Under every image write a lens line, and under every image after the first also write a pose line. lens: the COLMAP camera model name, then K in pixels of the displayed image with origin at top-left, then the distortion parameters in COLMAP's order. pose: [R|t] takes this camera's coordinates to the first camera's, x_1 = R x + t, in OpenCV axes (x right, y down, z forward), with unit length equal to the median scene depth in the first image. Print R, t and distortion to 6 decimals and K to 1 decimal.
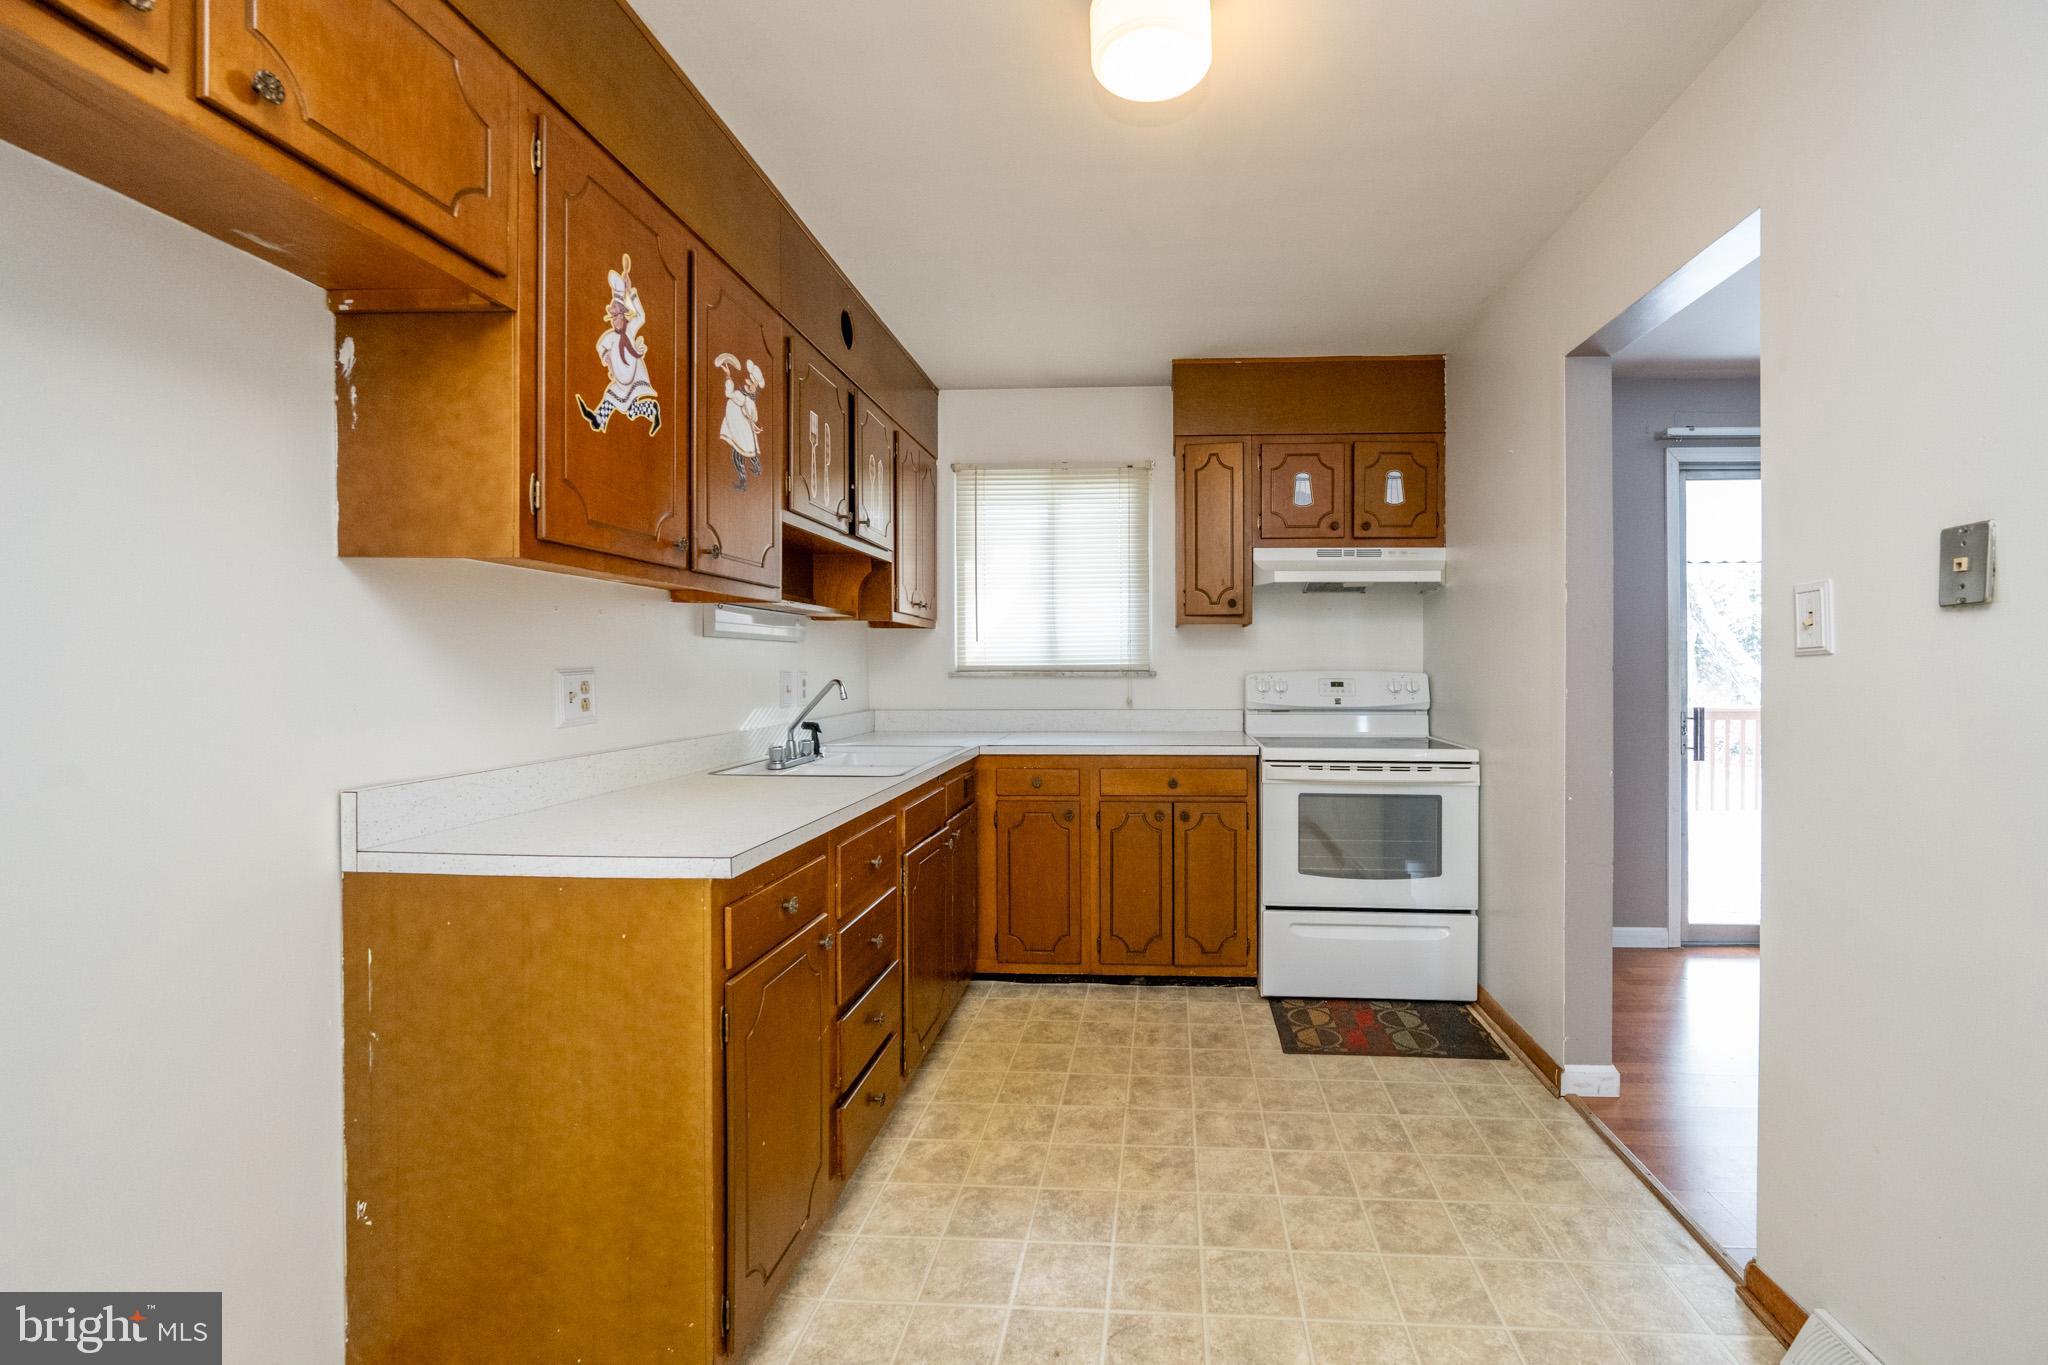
lens RADIAL K [[887.4, 0, 1129.8], [0, 887.4, 674.8], [0, 0, 1]] dist [-0.002797, 0.000192]
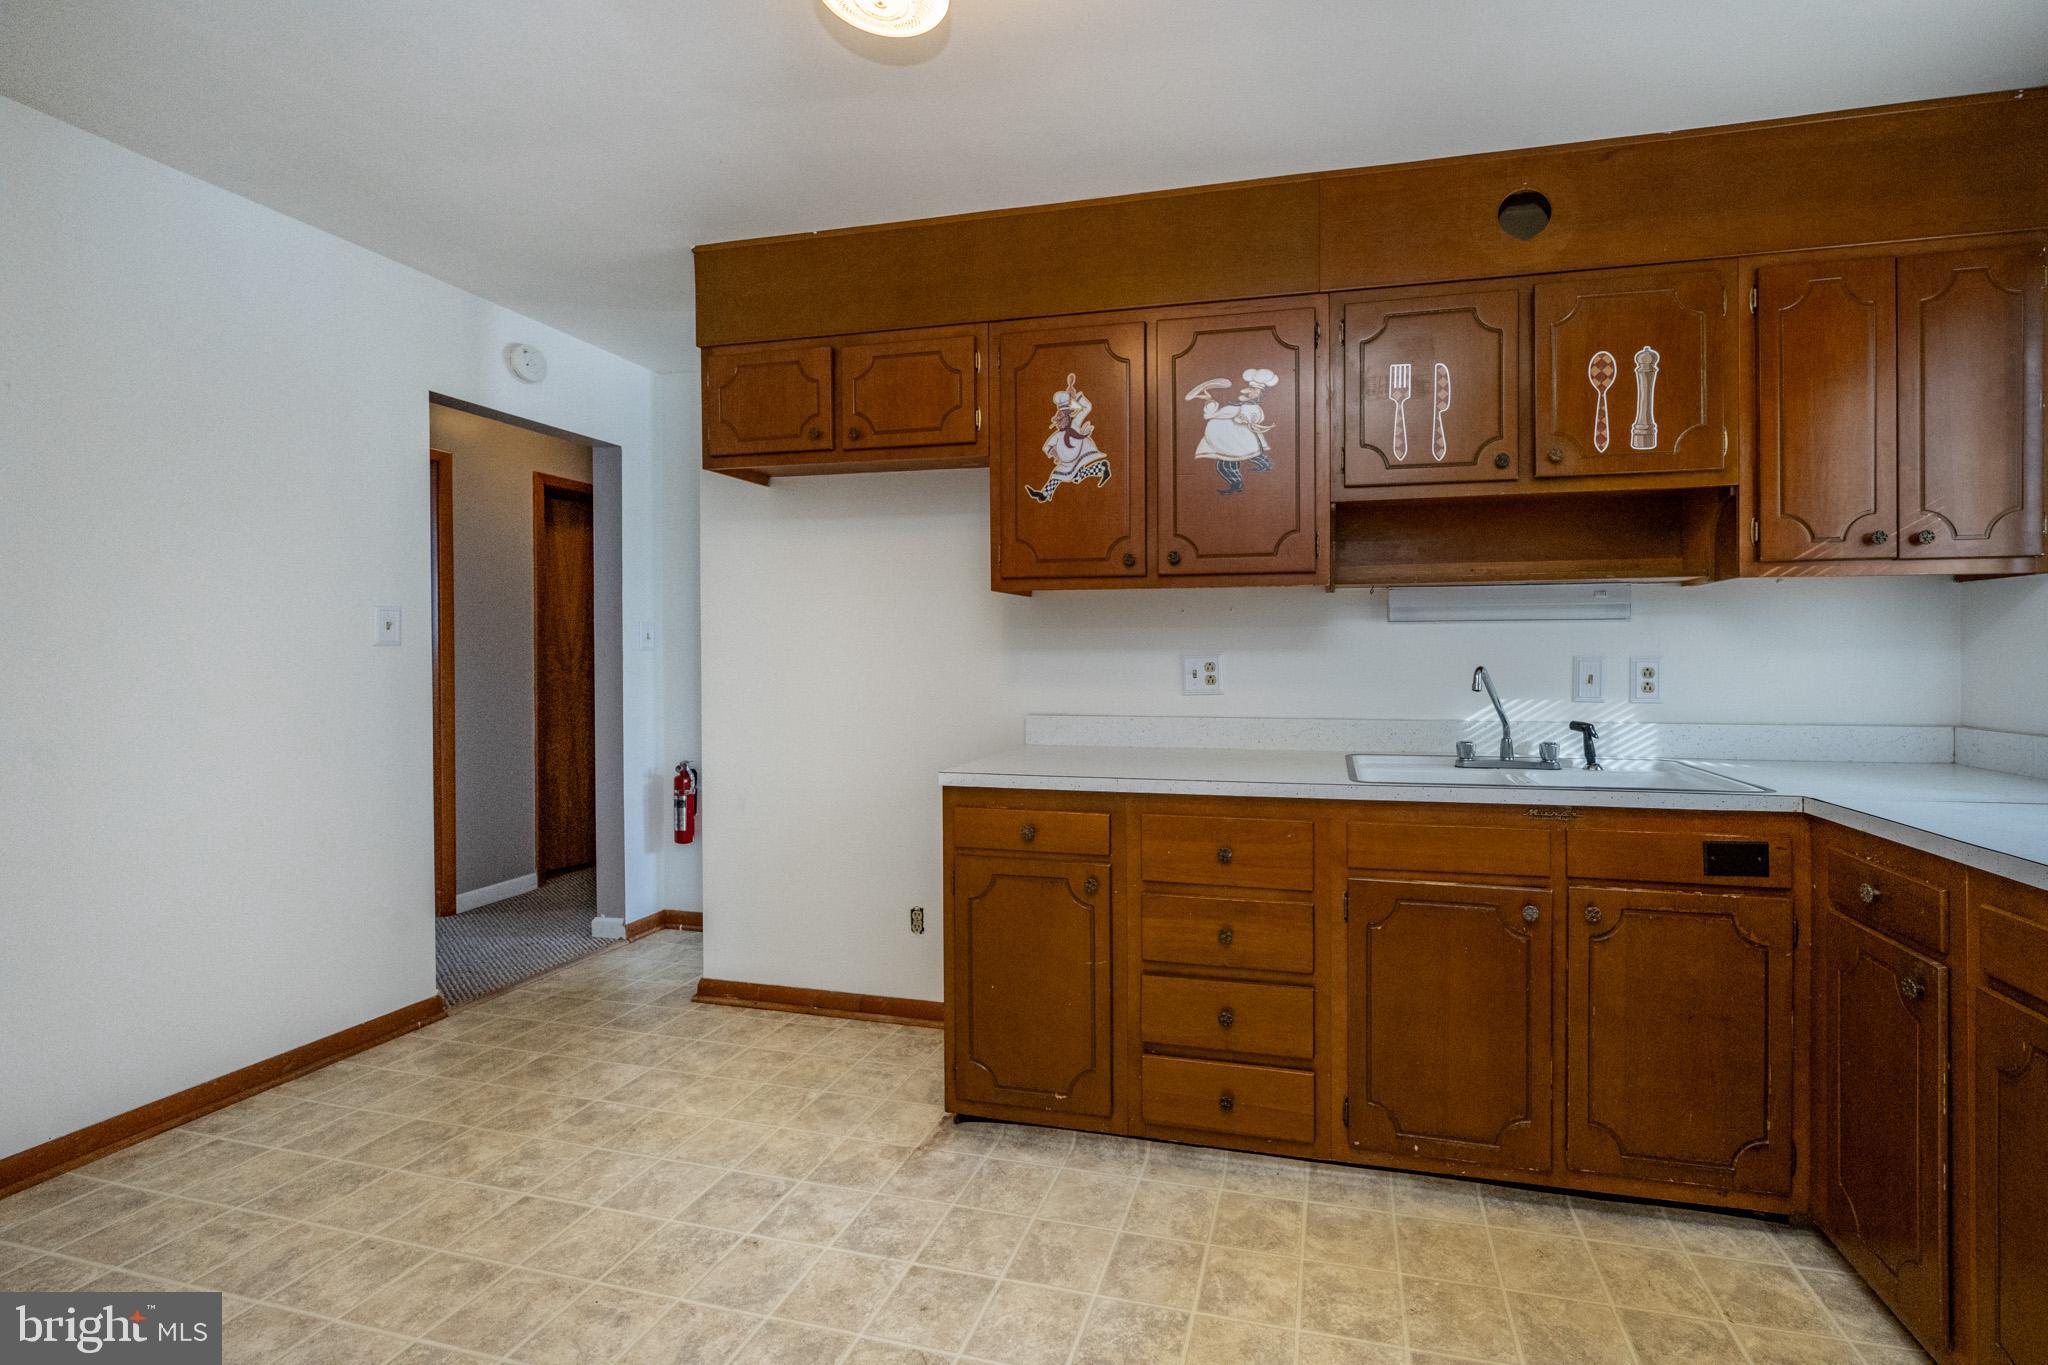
lens RADIAL K [[833.7, 0, 1122.3], [0, 833.7, 667.6], [0, 0, 1]] dist [-0.002289, 0.000085]
pose [[-0.189878, 0.010791, -0.981748, 0.434992], [-0.008467, 0.999884, 0.012628, -0.000217], [0.981771, 0.010710, -0.189765, 0.743130]]
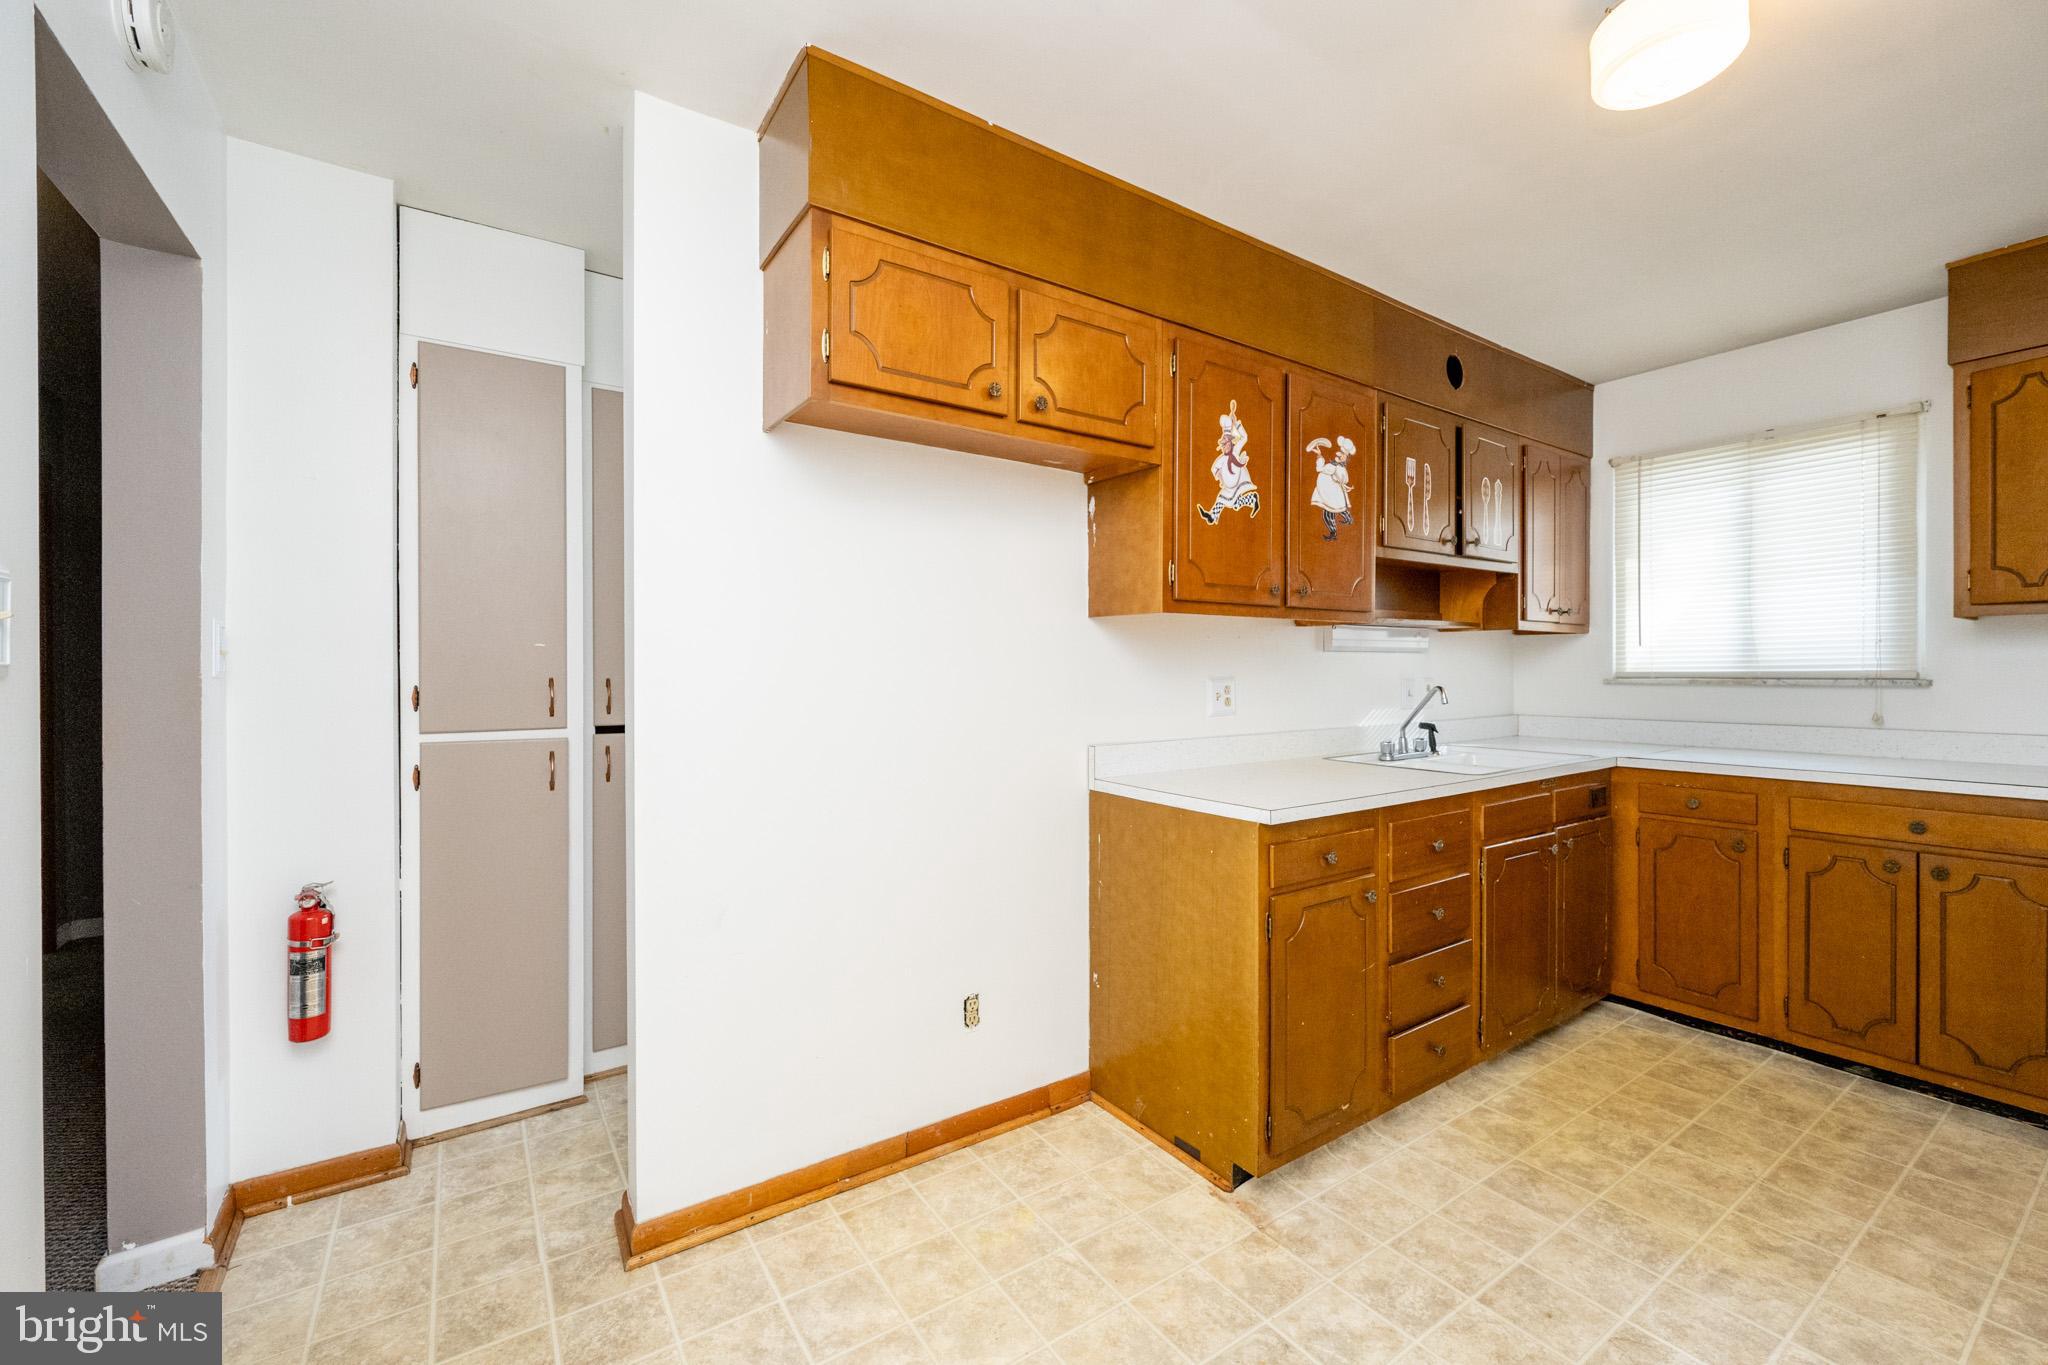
lens RADIAL K [[833.7, 0, 978.0], [0, 833.7, 673.2], [0, 0, 1]] dist [-0.002289, 0.000085]
pose [[0.575211, 0.004188, -0.817994, 0.181711], [-0.004406, 0.999988, 0.002022, -0.009588], [0.817993, 0.002441, 0.575223, -0.084049]]
